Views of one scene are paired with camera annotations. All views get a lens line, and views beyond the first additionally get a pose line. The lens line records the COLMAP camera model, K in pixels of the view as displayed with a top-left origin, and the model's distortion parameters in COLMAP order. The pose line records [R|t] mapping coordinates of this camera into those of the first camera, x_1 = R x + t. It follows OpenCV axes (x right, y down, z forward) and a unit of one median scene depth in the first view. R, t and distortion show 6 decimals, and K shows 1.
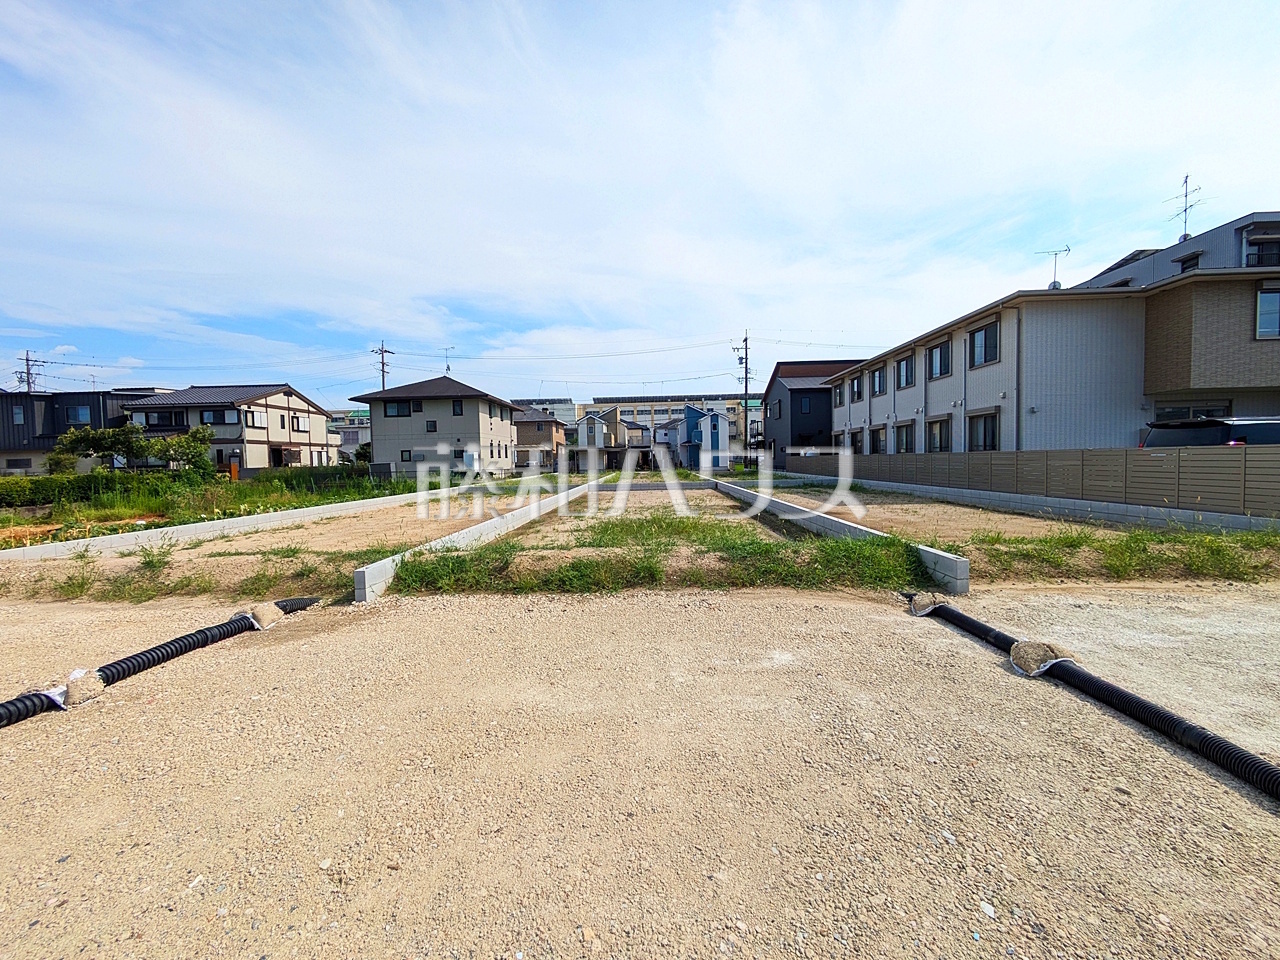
lens RADIAL K [[508.4, 0, 639.4], [0, 508.4, 479.2], [0, 0, 1]] dist [-0.002715, 0.002615]
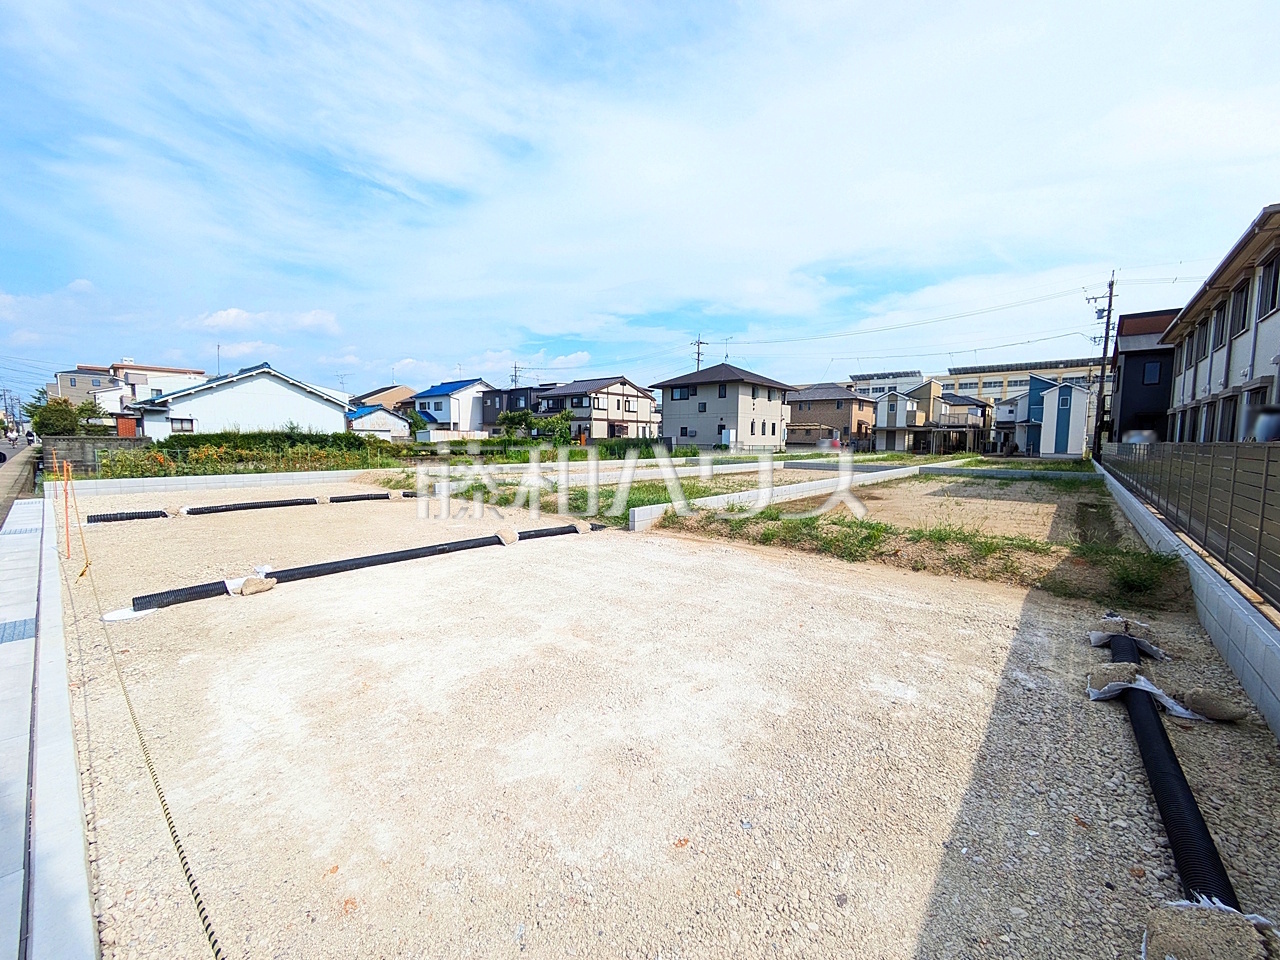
lens RADIAL K [[507.9, 0, 639.5], [0, 507.9, 479.6], [0, 0, 1]] dist [-0.003560, 0.003130]
pose [[0.772887, 0.080540, -0.629412, 0.238889], [-0.050783, 0.996582, 0.065163, -0.004469], [0.632509, -0.018400, 0.774335, -0.024789]]
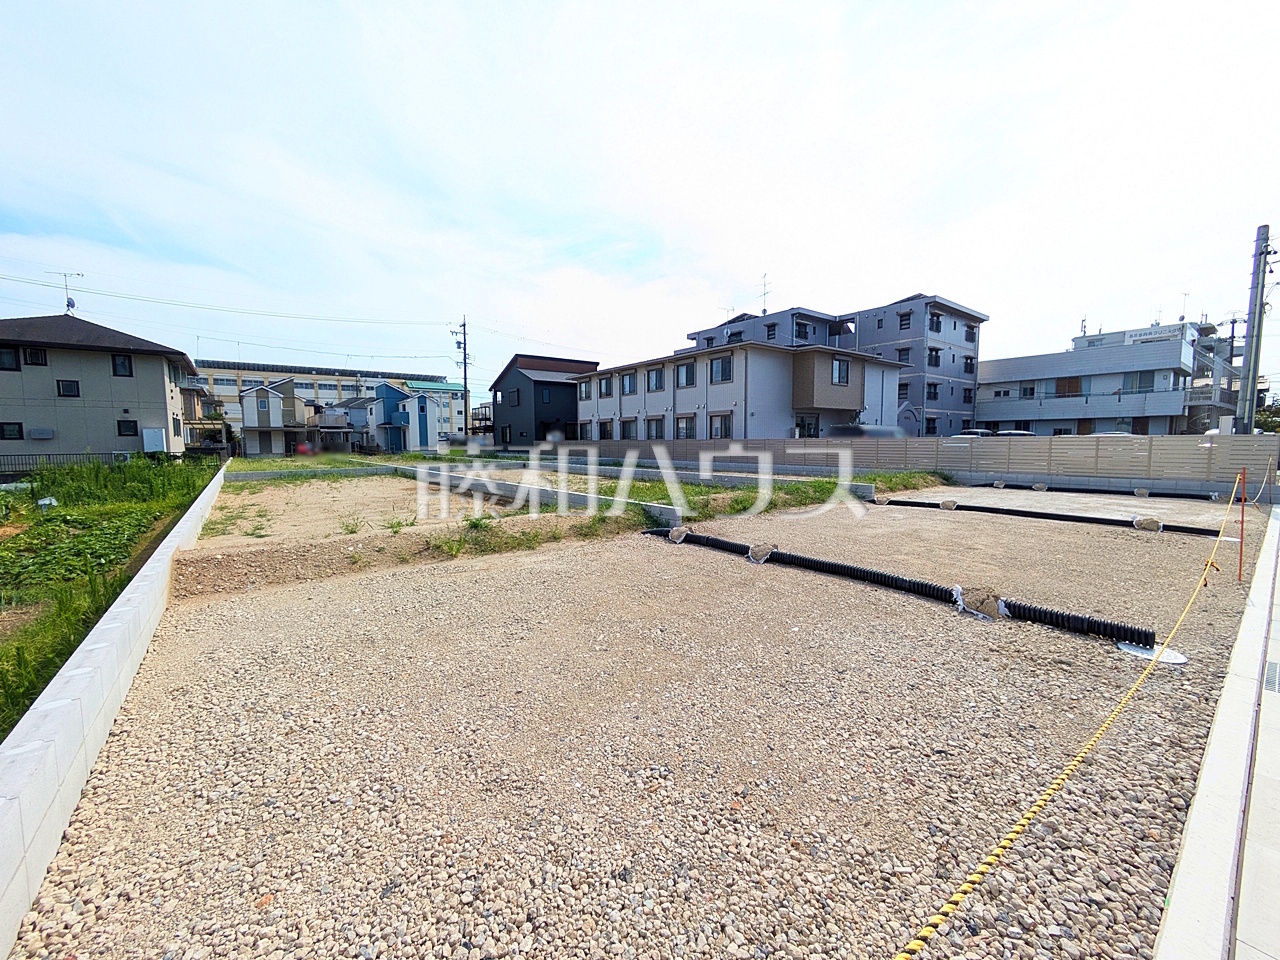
lens RADIAL K [[507.9, 0, 639.5], [0, 507.9, 479.6], [0, 0, 1]] dist [-0.003560, 0.003130]
pose [[0.772878, -0.033504, 0.633669, -0.247236], [0.014915, 0.999288, 0.034643, 0.005840], [-0.634379, -0.017324, 0.772828, -0.017023]]
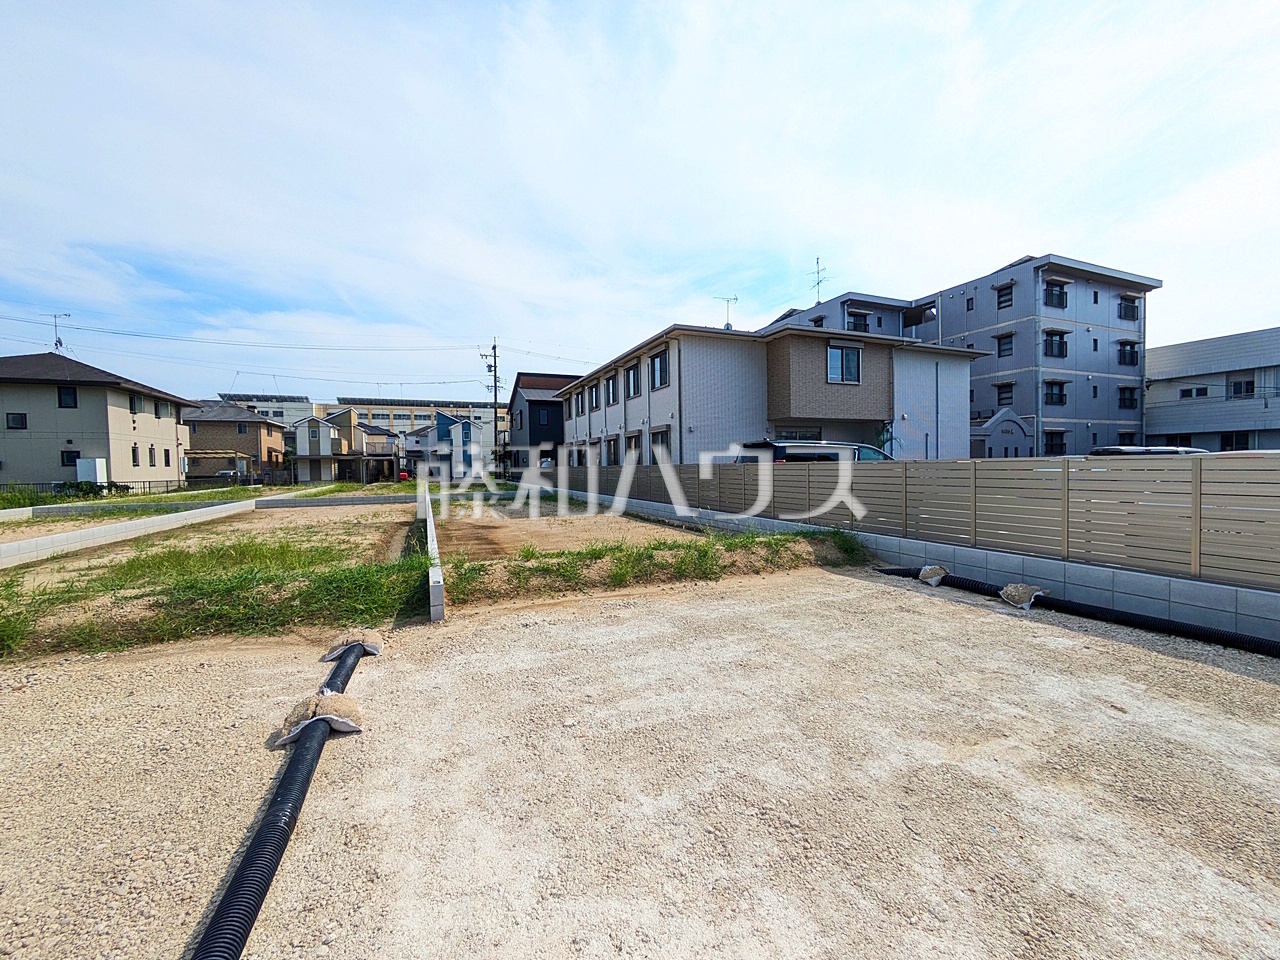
lens RADIAL K [[508.5, 0, 639.2], [0, 508.5, 476.8], [0, 0, 1]] dist [-0.005902, 0.005094]
pose [[0.911896, -0.000340, 0.410420, 0.088186], [0.010290, 0.999704, -0.022035, -0.001898], [-0.410291, 0.024317, 0.911630, 0.000558]]
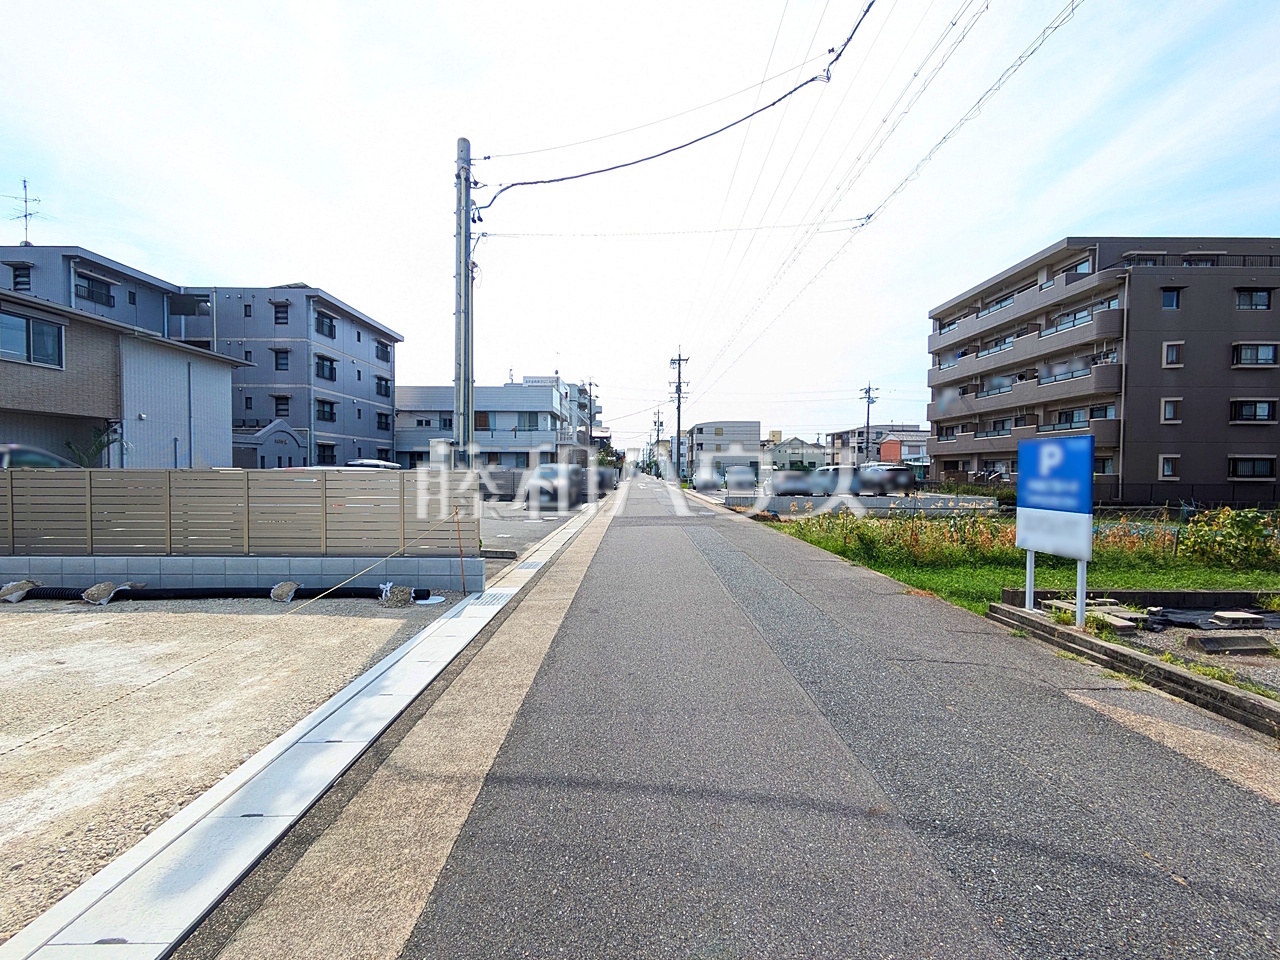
lens RADIAL K [[507.9, 0, 639.5], [0, 507.9, 479.6], [0, 0, 1]] dist [-0.003560, 0.003130]
pose [[-0.029079, 0.002662, 0.999574, 0.080594], [0.033080, 0.999451, -0.001700, -0.000103], [-0.999030, 0.033017, -0.029151, -0.078982]]
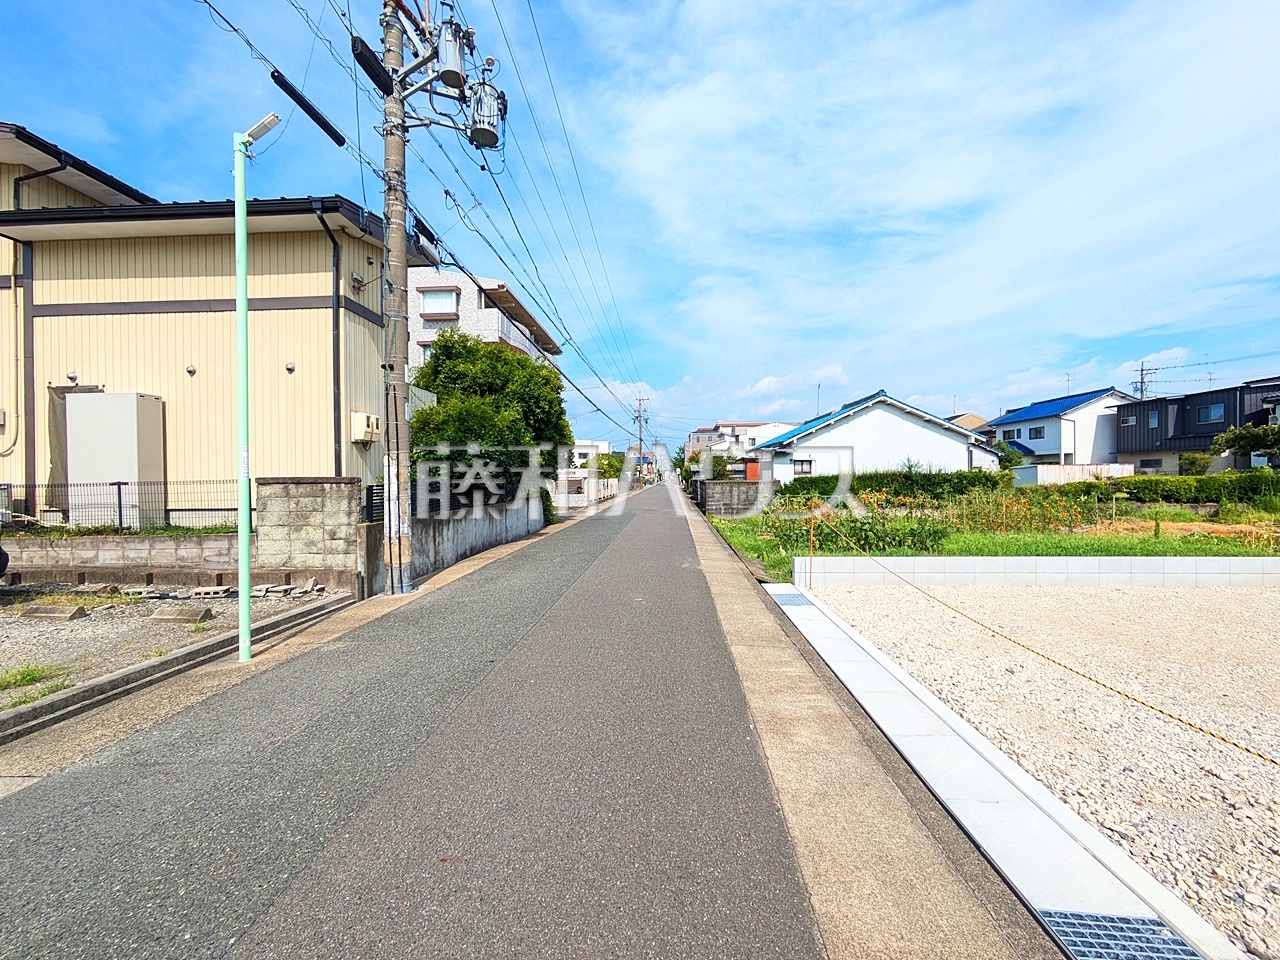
lens RADIAL K [[509.2, 0, 636.9], [0, 509.2, 483.9], [0, 0, 1]] dist [0.002023, 0.000668]
pose [[-0.039577, 0.035049, -0.998602, -0.058207], [-0.026373, 0.999000, 0.036109, 0.002928], [0.998868, 0.027765, -0.038613, -0.073345]]
